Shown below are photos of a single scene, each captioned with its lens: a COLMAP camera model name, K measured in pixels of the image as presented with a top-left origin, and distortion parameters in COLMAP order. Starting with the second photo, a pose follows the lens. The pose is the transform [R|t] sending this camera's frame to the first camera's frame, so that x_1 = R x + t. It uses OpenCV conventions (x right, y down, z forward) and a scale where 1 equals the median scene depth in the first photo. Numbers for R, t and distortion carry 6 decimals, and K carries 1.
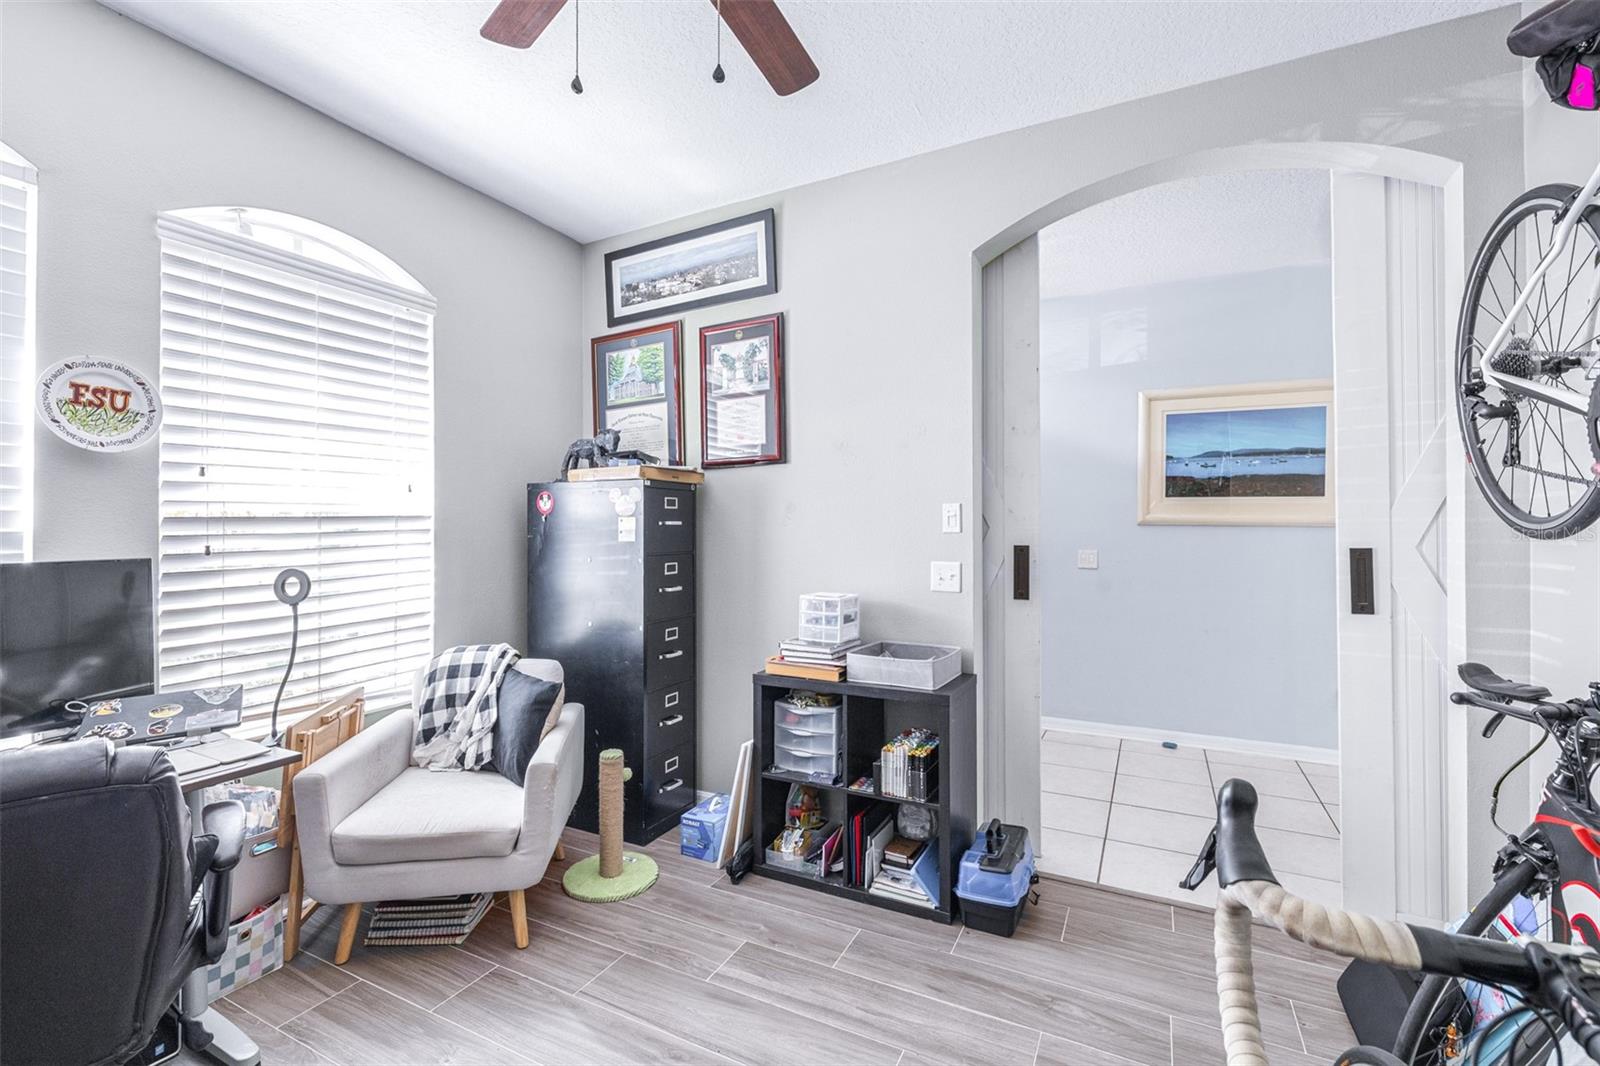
lens RADIAL K [[687.7, 0, 792.7], [0, 687.7, 522.9], [0, 0, 1]] dist [-0.003180, 0.000993]
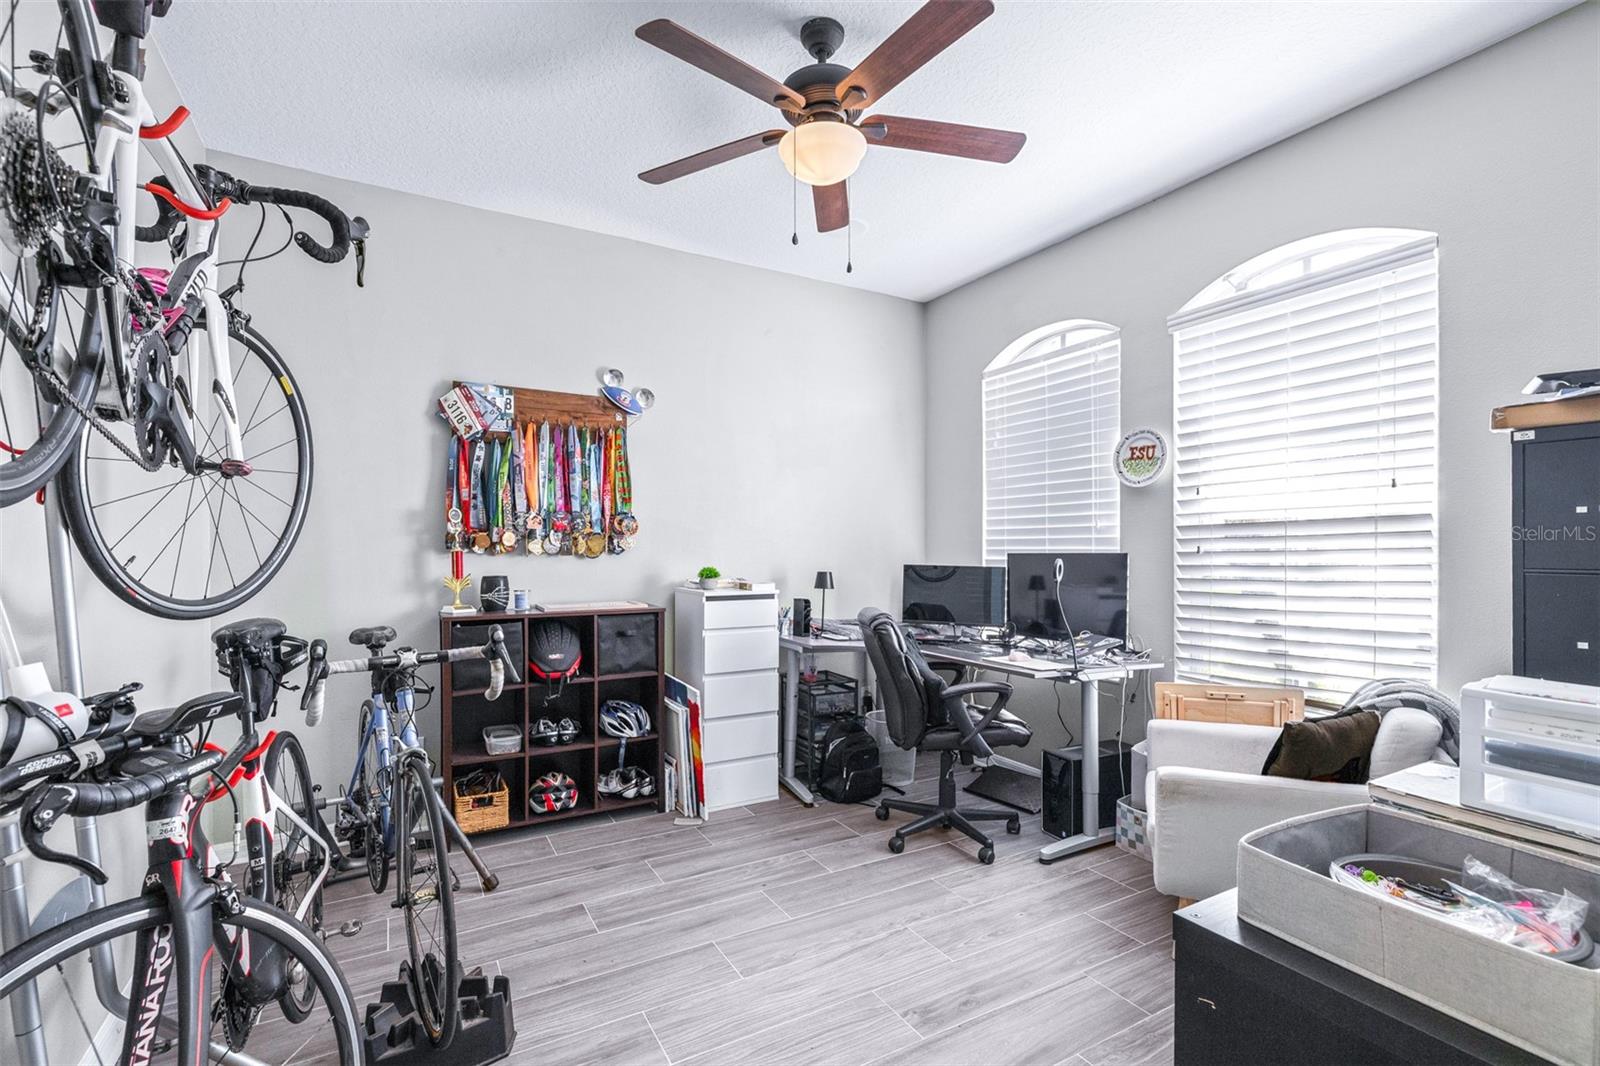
lens RADIAL K [[687.7, 0, 800.0], [0, 687.7, 555.6], [0, 0, 1]] dist [-0.003180, 0.000993]
pose [[-0.533262, 0.018547, -0.845747, 0.744206], [0.009271, 0.999828, 0.016080, 0.023463], [0.845899, 0.000734, -0.533342, 1.123369]]
